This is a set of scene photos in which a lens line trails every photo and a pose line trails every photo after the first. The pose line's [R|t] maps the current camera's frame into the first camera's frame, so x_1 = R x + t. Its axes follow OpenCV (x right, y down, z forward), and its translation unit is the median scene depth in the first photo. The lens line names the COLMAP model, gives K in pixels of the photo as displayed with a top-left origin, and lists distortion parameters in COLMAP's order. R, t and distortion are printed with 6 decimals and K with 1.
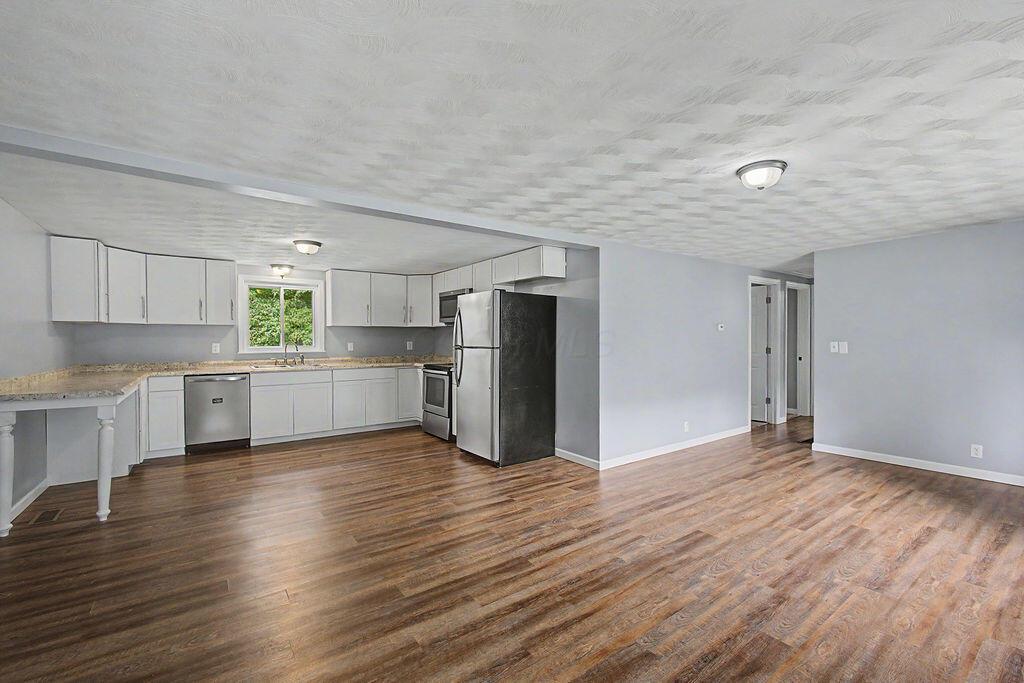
lens RADIAL K [[435.2, 0, 512.0], [0, 435.2, 341.5], [0, 0, 1]] dist [0.001446, 0.000405]
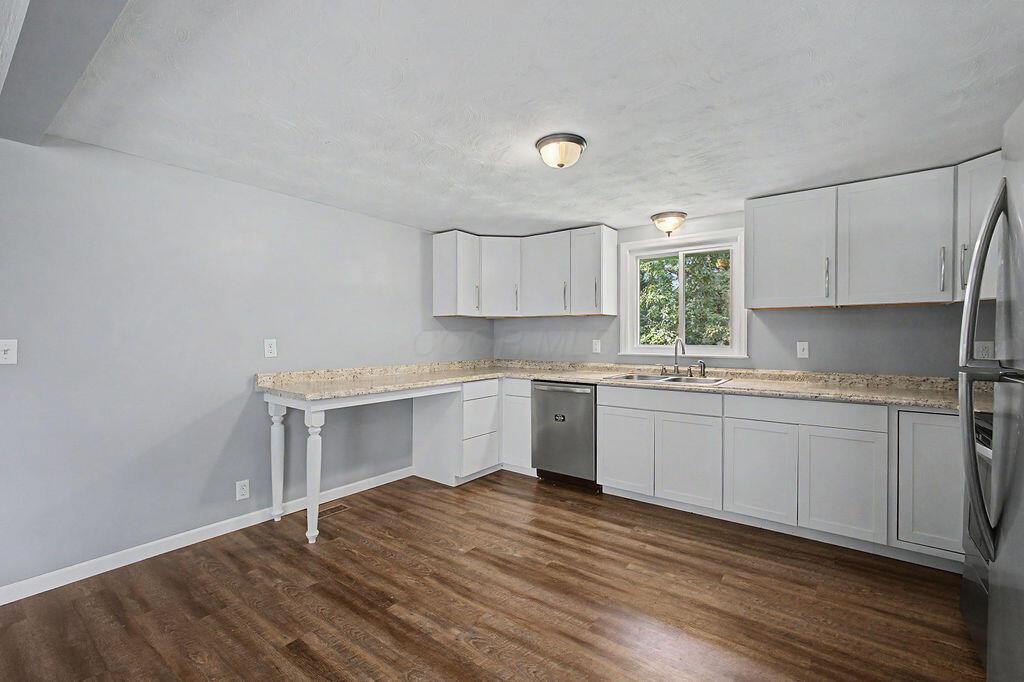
lens RADIAL K [[444.8, 0, 515.1], [0, 444.8, 336.3], [0, 0, 1]] dist [-0.003494, -0.000532]
pose [[0.301380, 0.003239, -0.953499, 0.011768], [-0.008992, 0.999959, 0.000554, -0.000930], [0.953462, 0.008407, 0.301397, 0.632996]]
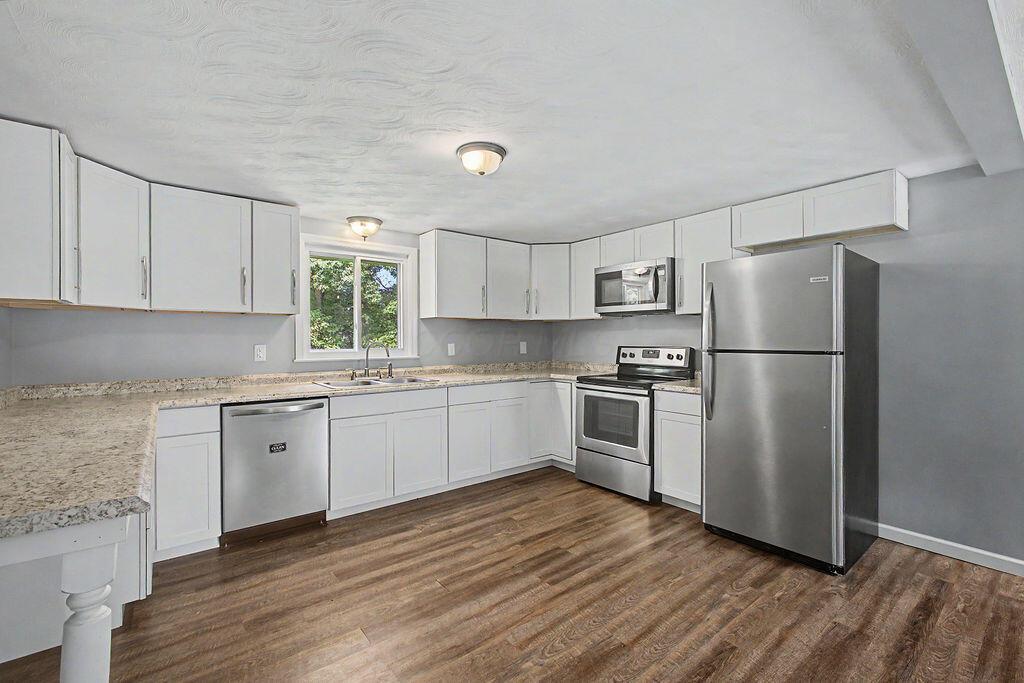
lens RADIAL K [[444.8, 0, 515.1], [0, 444.8, 336.8], [0, 0, 1]] dist [-0.003494, -0.000532]
pose [[0.998825, -0.001431, 0.048443, -0.360729], [0.002061, 0.999914, -0.012958, 0.001662], [-0.048420, 0.013042, 0.998742, 0.374878]]
